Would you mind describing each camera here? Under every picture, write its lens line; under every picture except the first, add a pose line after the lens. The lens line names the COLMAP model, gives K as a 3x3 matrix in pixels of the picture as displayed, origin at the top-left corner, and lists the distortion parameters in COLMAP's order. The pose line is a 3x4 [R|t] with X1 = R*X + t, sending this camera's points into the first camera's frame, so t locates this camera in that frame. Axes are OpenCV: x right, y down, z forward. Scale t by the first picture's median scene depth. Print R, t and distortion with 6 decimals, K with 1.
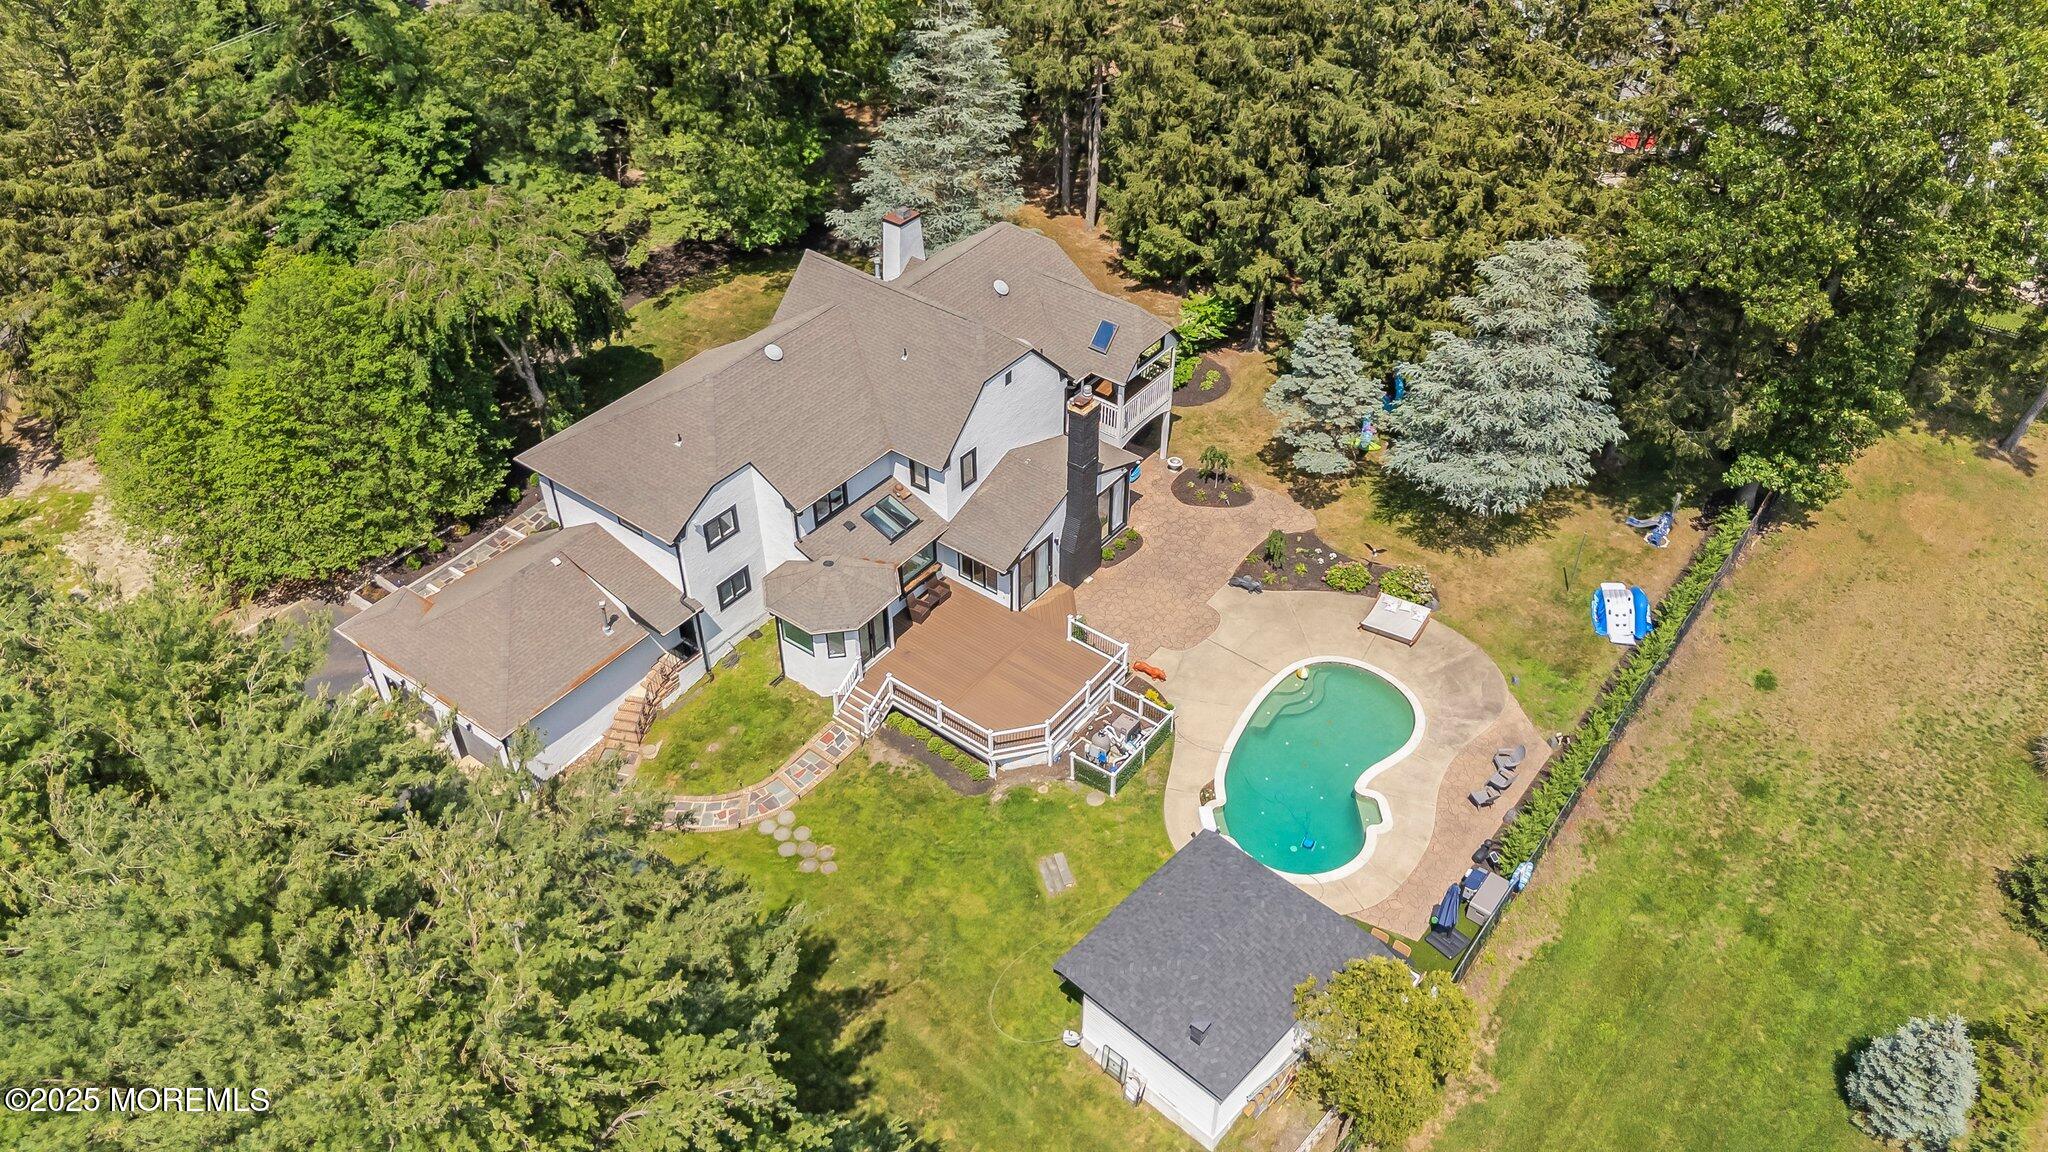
lens RADIAL K [[1529.5, 0, 1002.4], [0, 1529.5, 581.7], [0, 0, 1]] dist [0.044505, 0.000932]
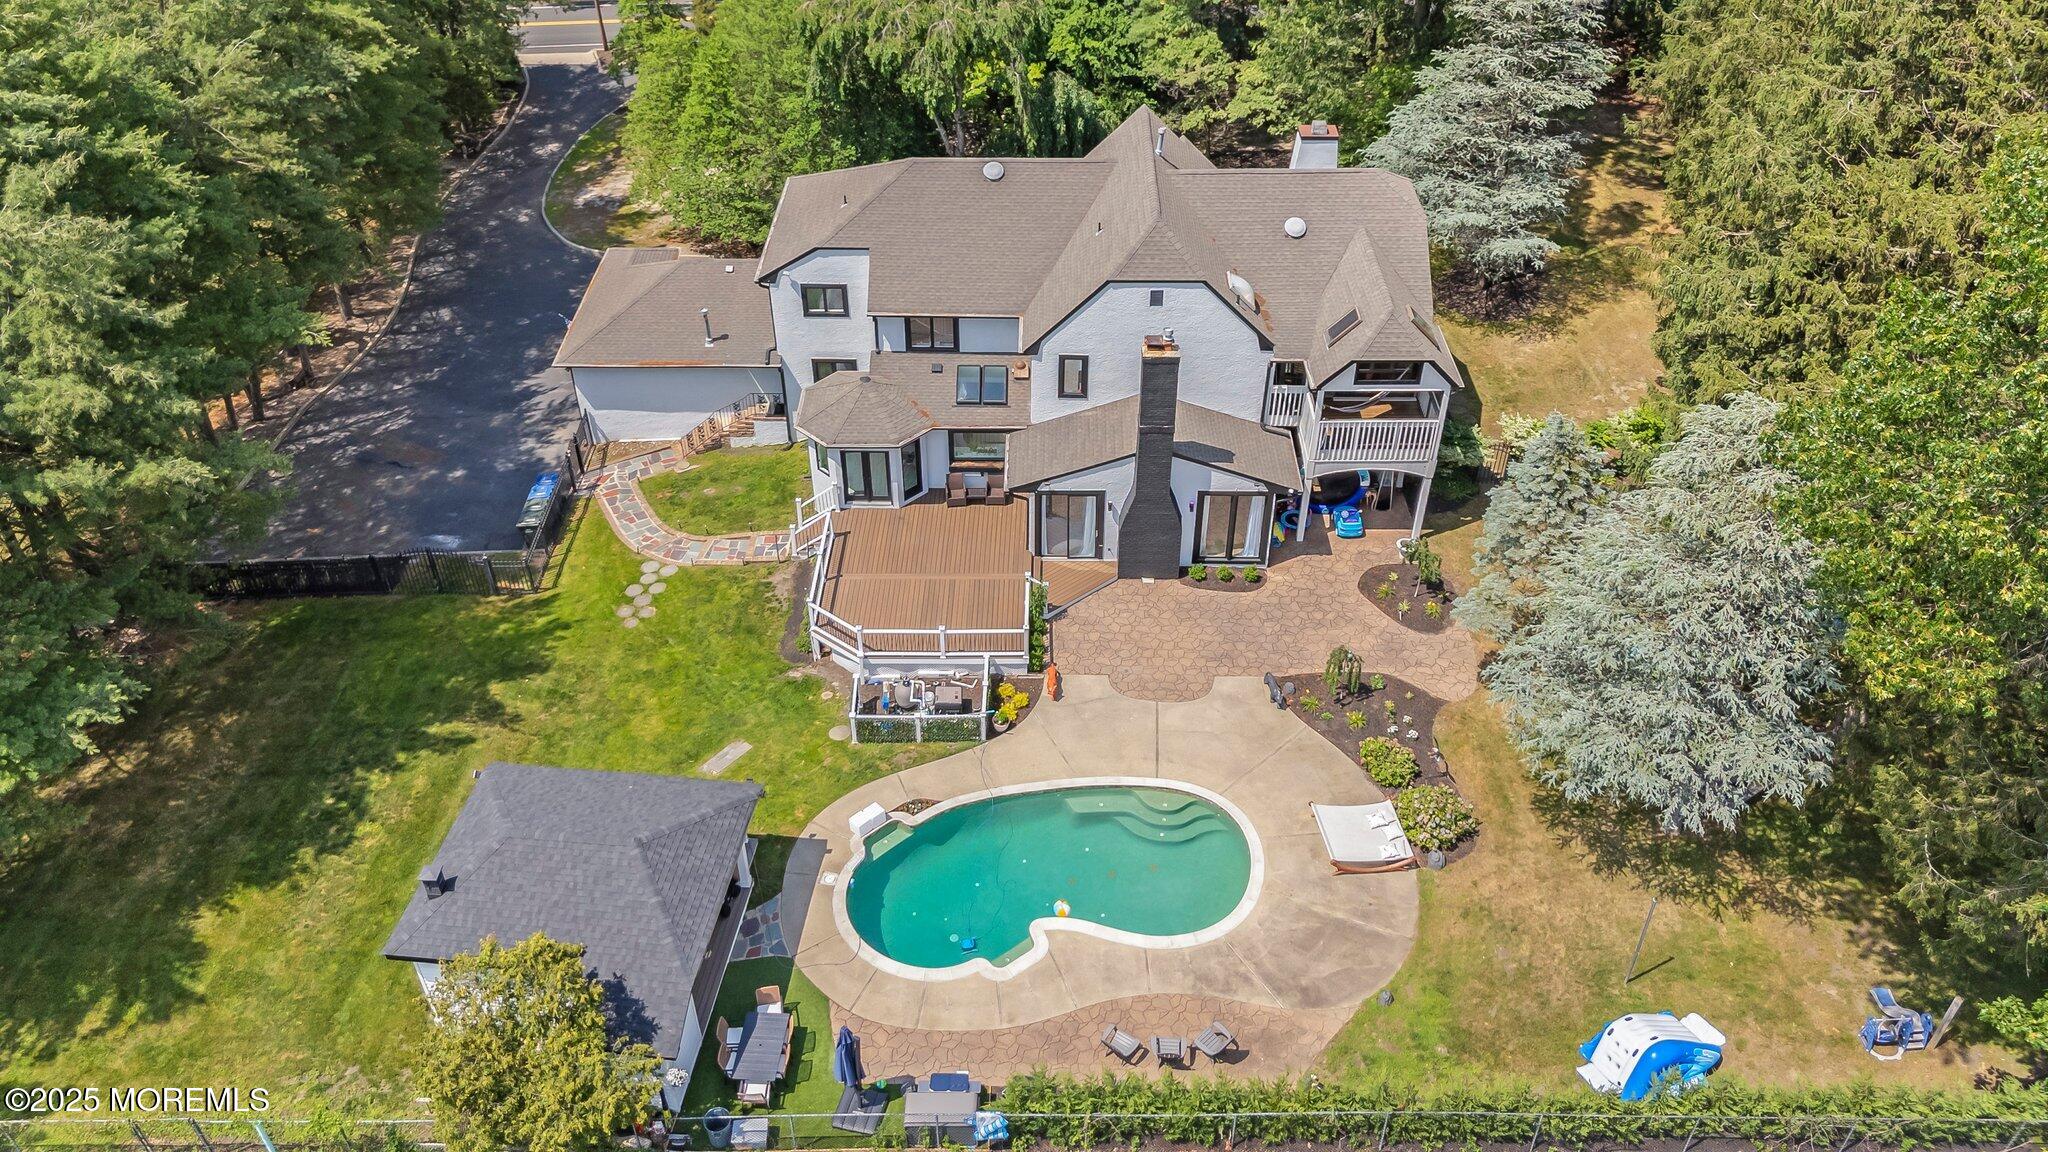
lens RADIAL K [[1510.5, 0, 1016.4], [0, 1510.5, 578.2], [0, 0, 1]] dist [0.098274, -0.111808]
pose [[0.599542, 0.500370, -0.624644, 0.494430], [-0.514860, 0.838667, 0.177642, -0.104228], [0.612754, 0.215100, 0.760437, 0.344595]]
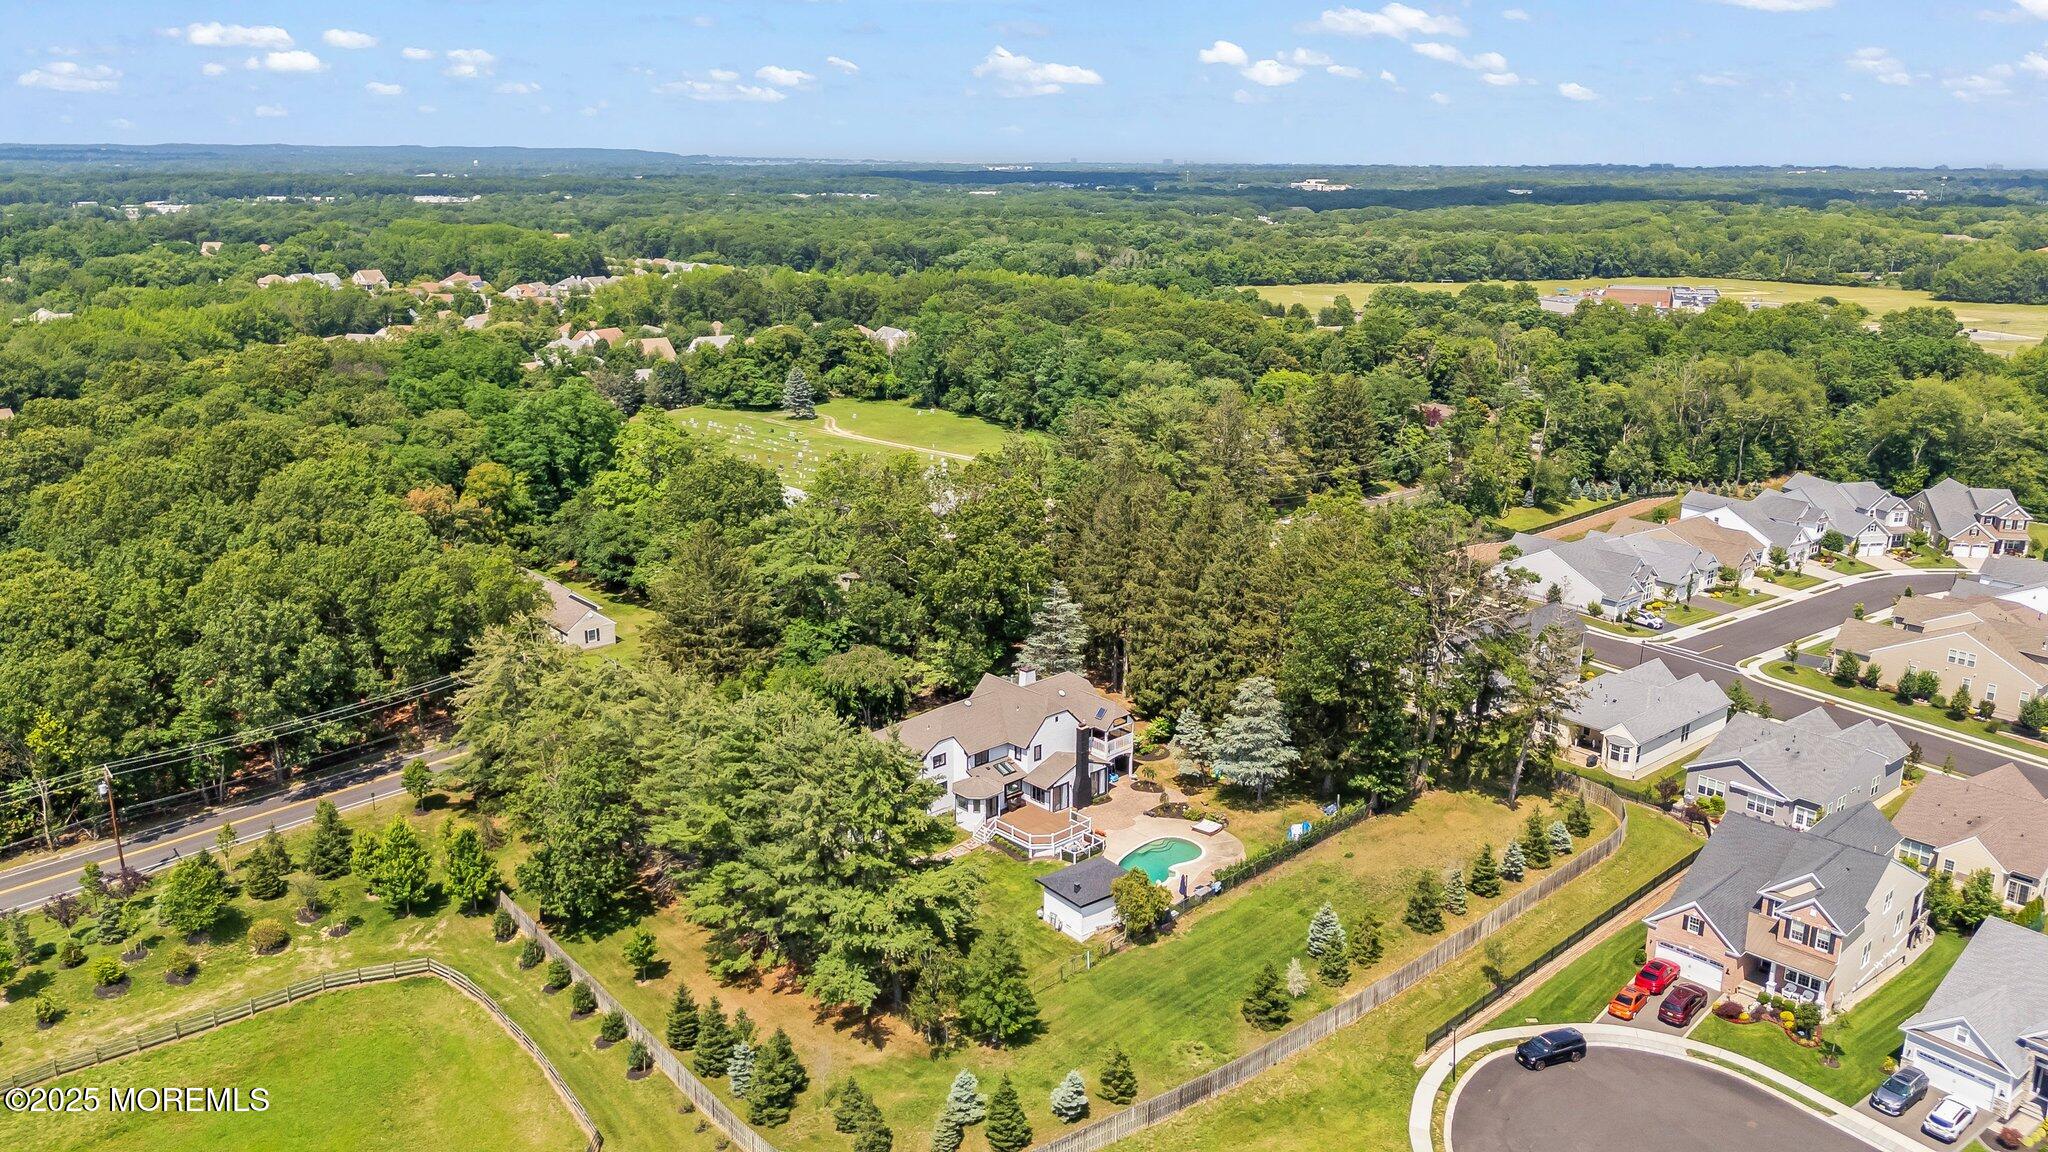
lens RADIAL K [[1529.5, 0, 1002.4], [0, 1529.5, 581.7], [0, 0, 1]] dist [0.044505, 0.000932]
pose [[0.986070, 0.053081, -0.157635, 0.280730], [-0.112777, 0.909968, -0.399048, 0.631264], [0.122261, 0.411267, 0.903278, -1.297393]]
